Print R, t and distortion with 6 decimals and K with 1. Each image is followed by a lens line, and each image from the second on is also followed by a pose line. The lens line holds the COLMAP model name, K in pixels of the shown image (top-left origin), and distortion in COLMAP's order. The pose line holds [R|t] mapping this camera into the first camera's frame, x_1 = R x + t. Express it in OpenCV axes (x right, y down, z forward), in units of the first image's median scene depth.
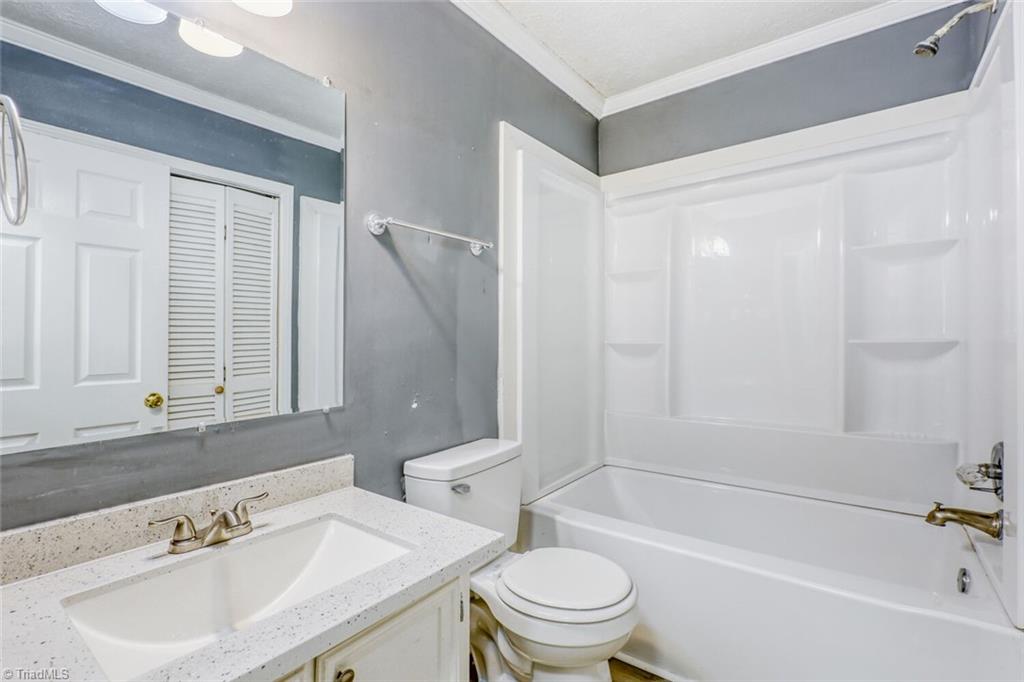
lens RADIAL K [[471.8, 0, 507.4], [0, 471.8, 343.9], [0, 0, 1]] dist [-0.040290, 0.019325]
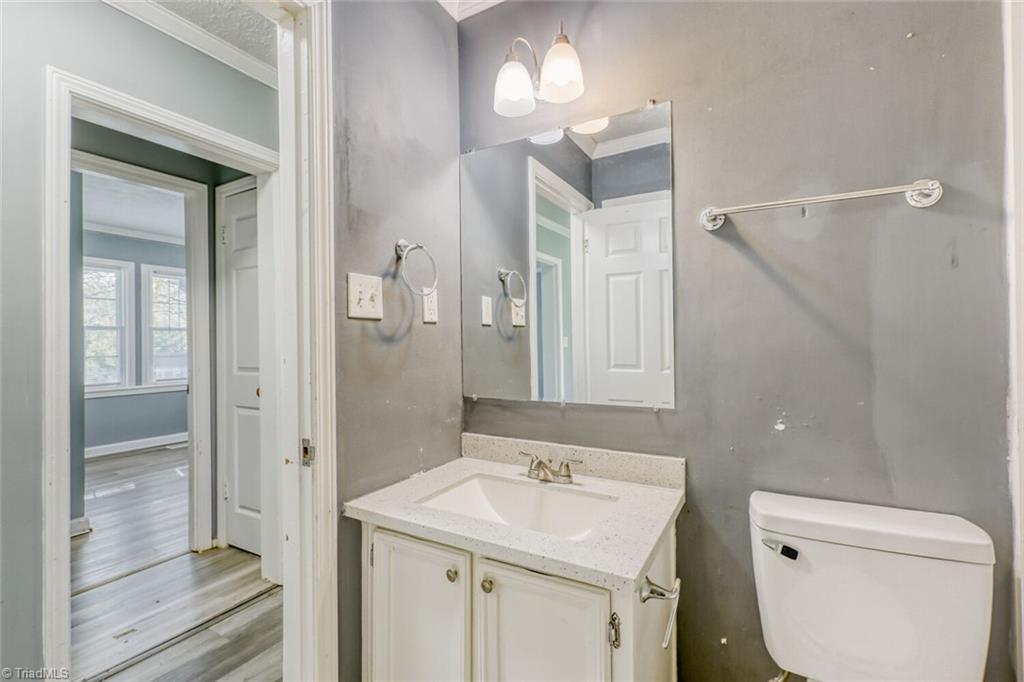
lens RADIAL K [[471.8, 0, 507.4], [0, 471.8, 343.9], [0, 0, 1]] dist [-0.040290, 0.019325]
pose [[0.098725, 0.016838, -0.994972, 0.595468], [-0.003791, 0.999856, 0.016544, -0.023405], [0.995108, 0.002139, 0.098775, 0.507857]]
